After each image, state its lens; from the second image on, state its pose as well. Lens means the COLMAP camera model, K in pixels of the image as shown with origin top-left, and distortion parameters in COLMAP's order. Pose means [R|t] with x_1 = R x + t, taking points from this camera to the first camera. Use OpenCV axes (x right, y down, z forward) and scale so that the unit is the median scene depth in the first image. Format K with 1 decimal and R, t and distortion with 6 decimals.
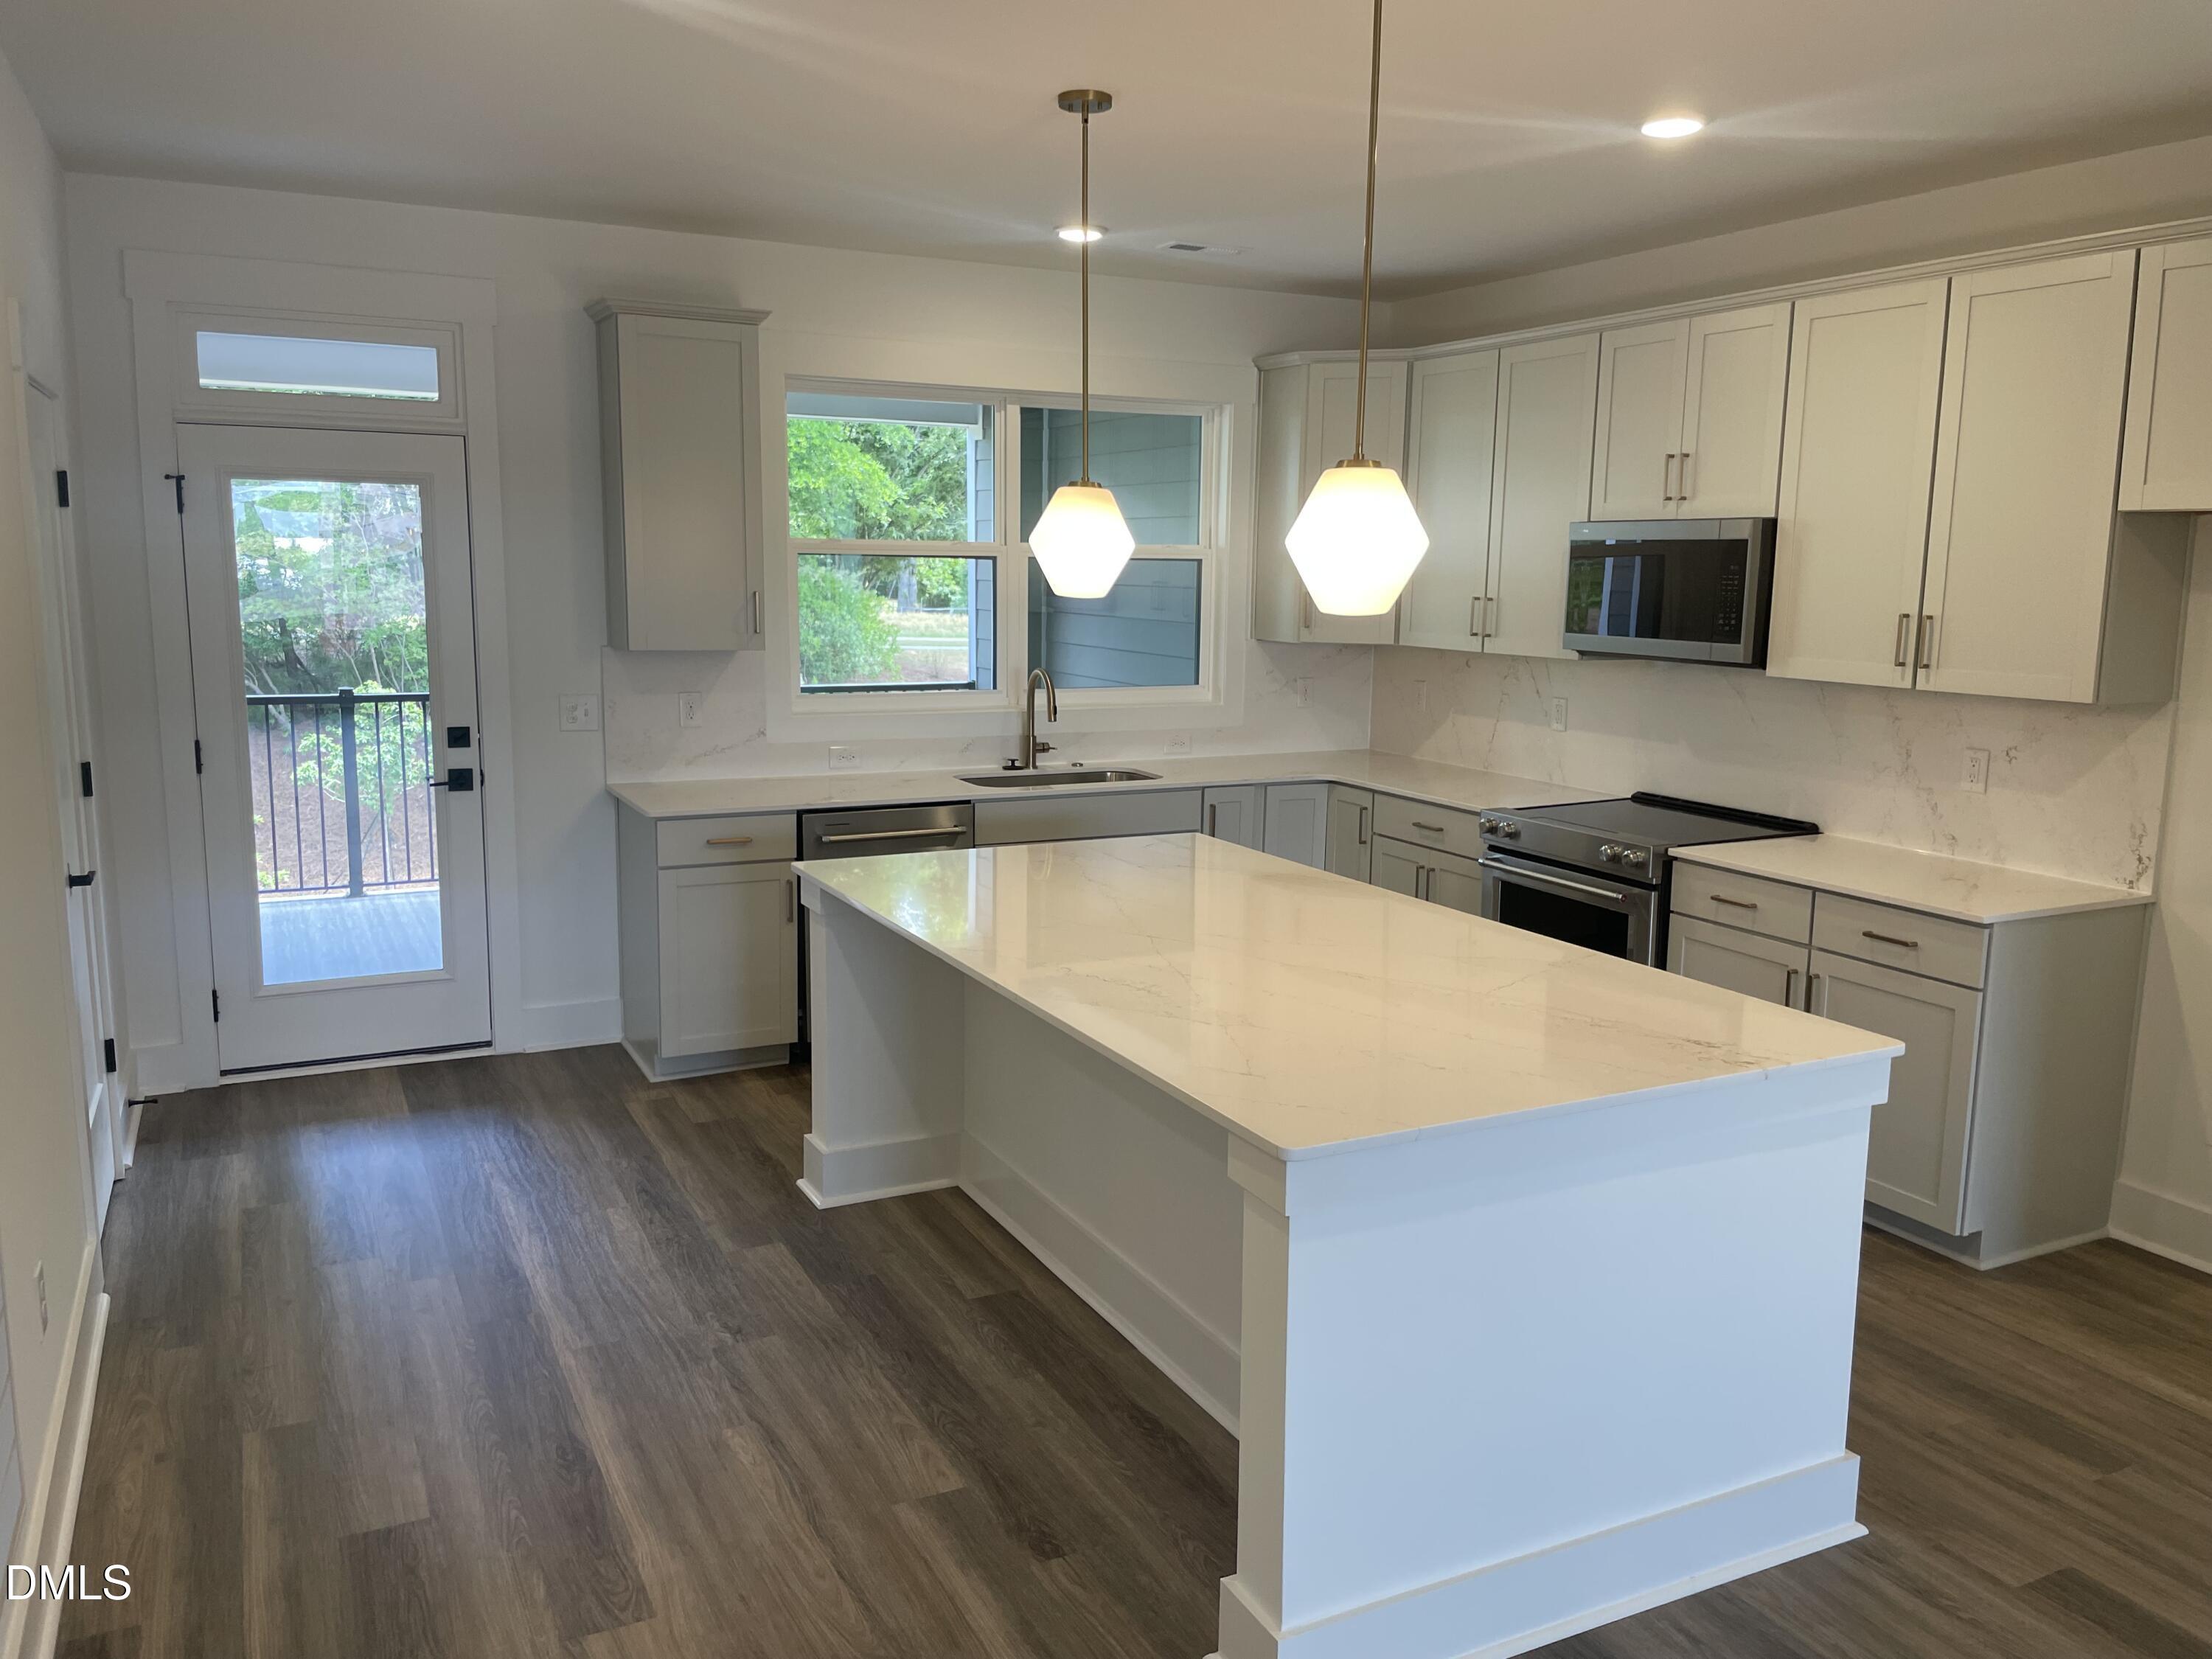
lens RADIAL K [[1692.5, 0, 1106.0], [0, 1692.5, 829.5], [0, 0, 1]] dist [0.033515, -0.005754]
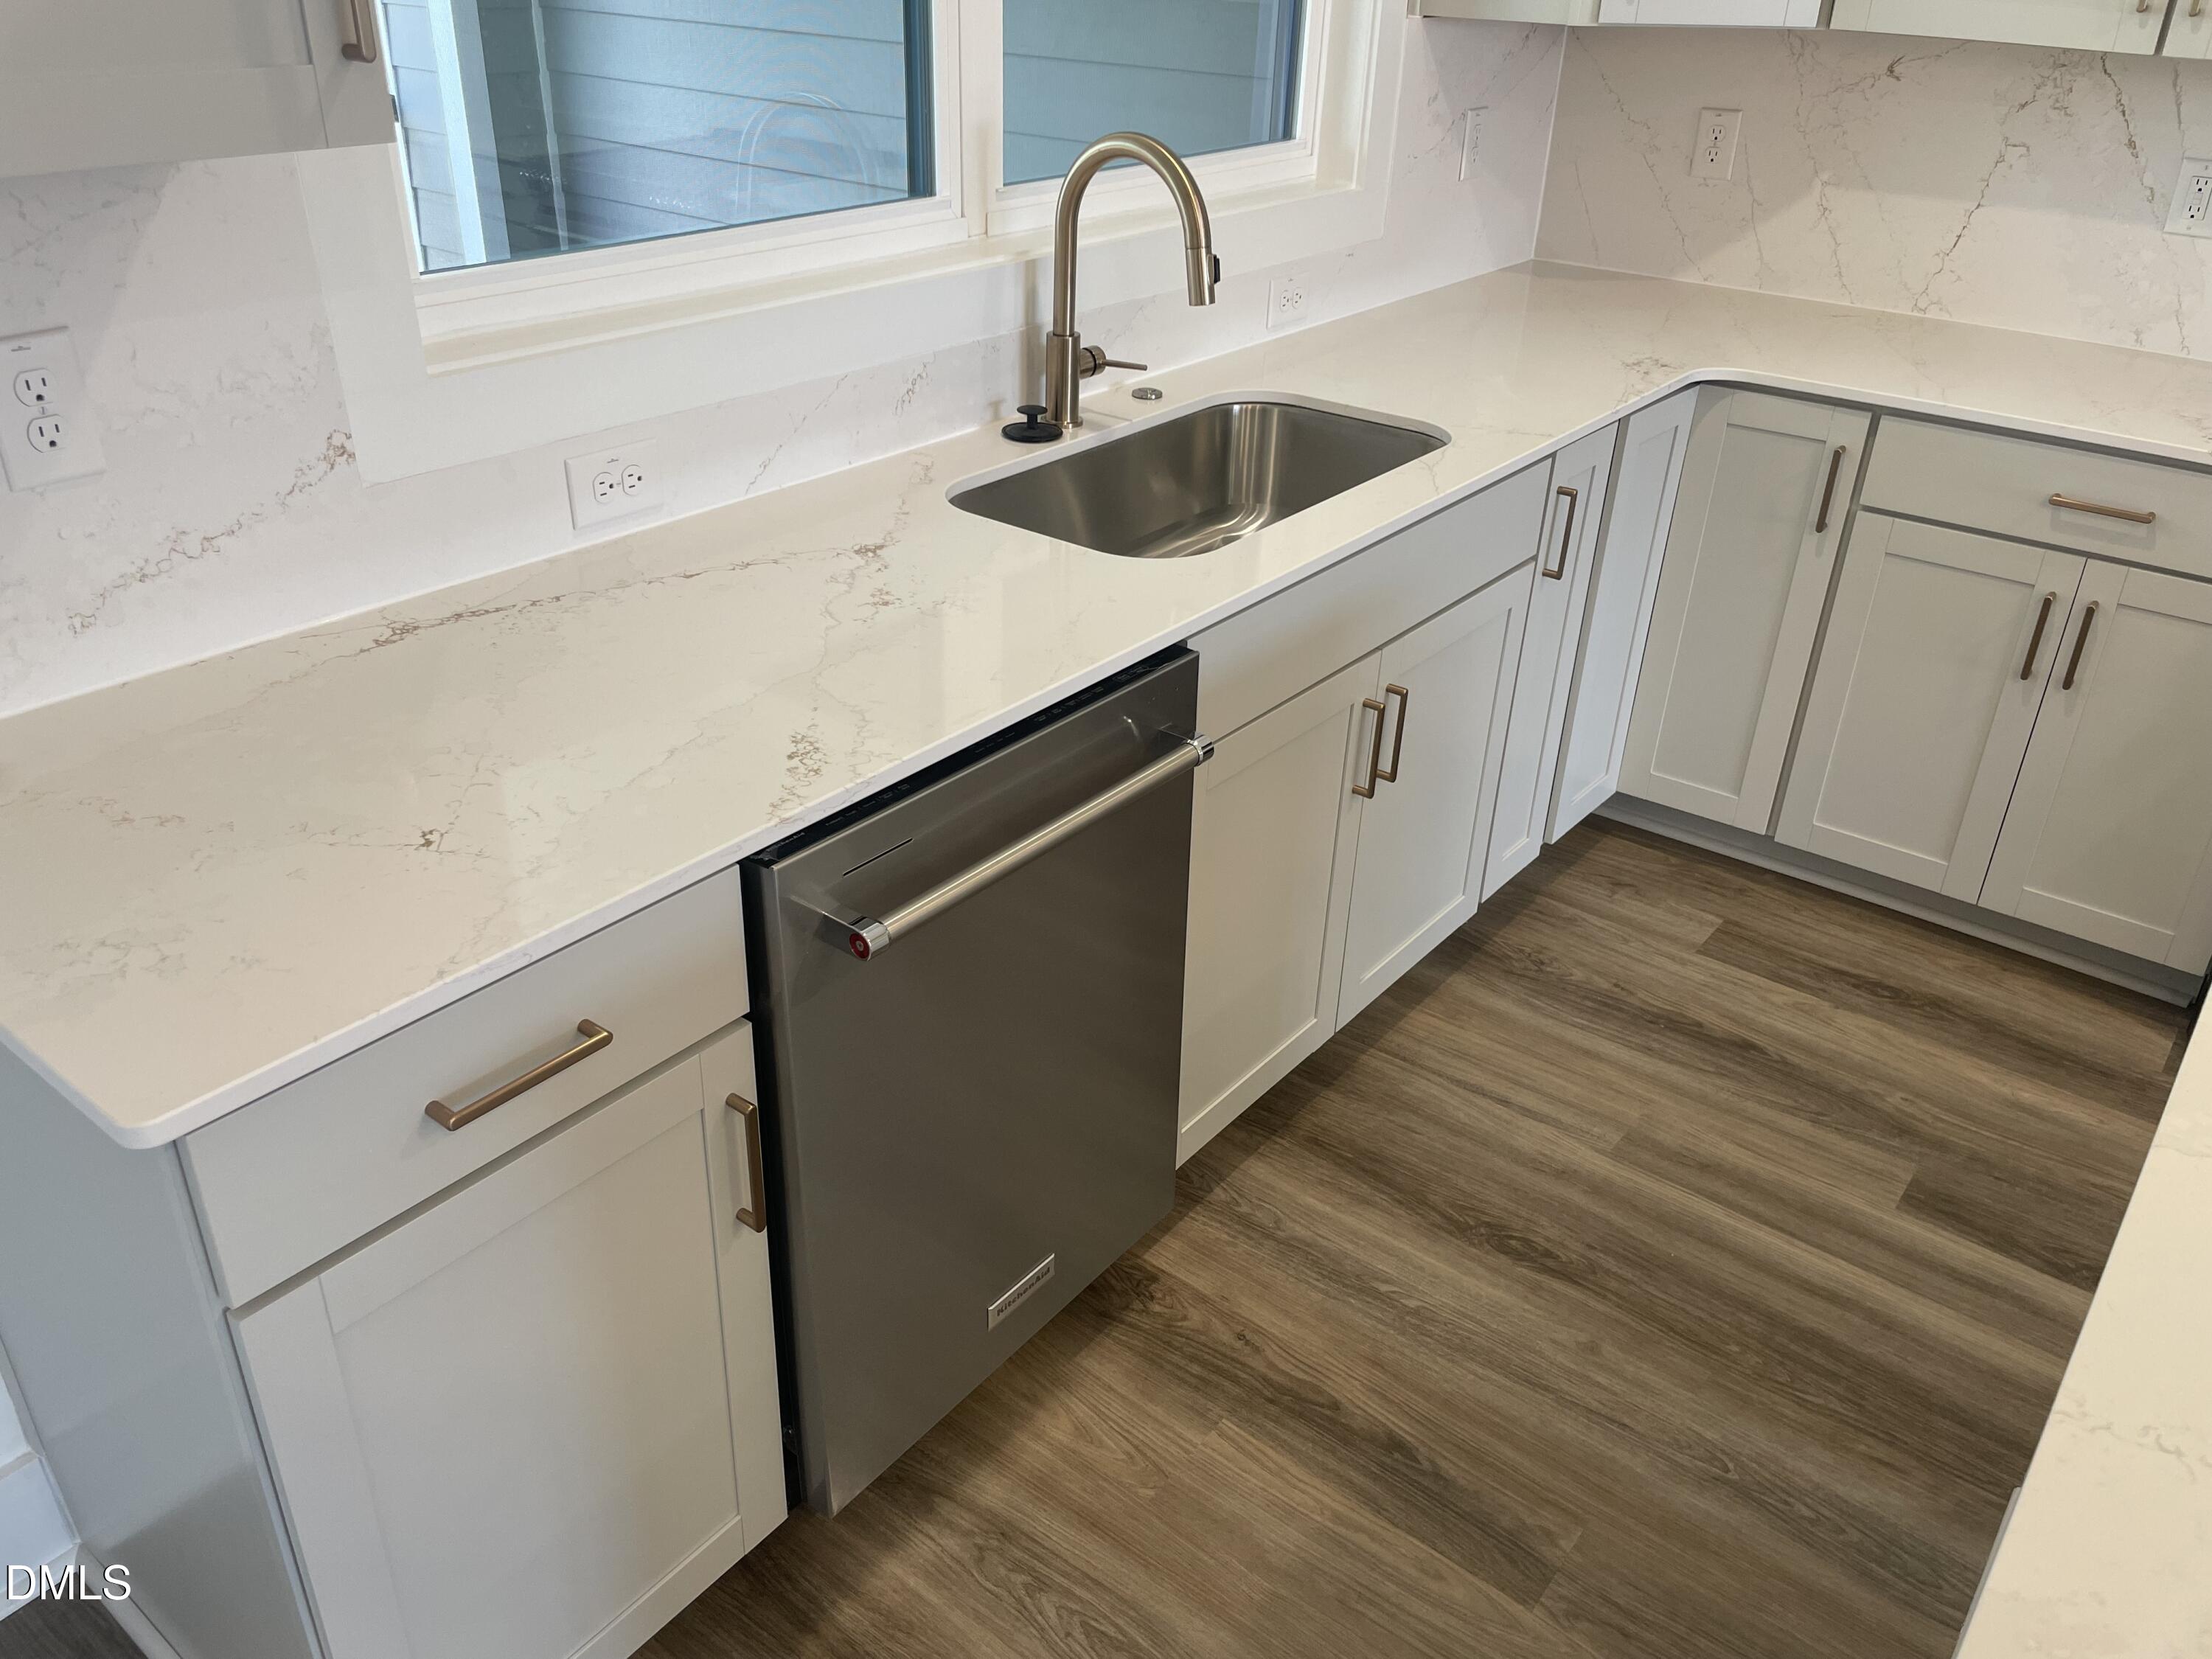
lens RADIAL K [[1692.5, 0, 1106.0], [0, 1692.5, 829.5], [0, 0, 1]] dist [0.033515, -0.005754]
pose [[0.900095, -0.194641, 0.389798, -0.192996], [0.054000, 0.937603, 0.343488, -0.078425], [-0.432333, -0.288123, 0.854443, 0.666689]]
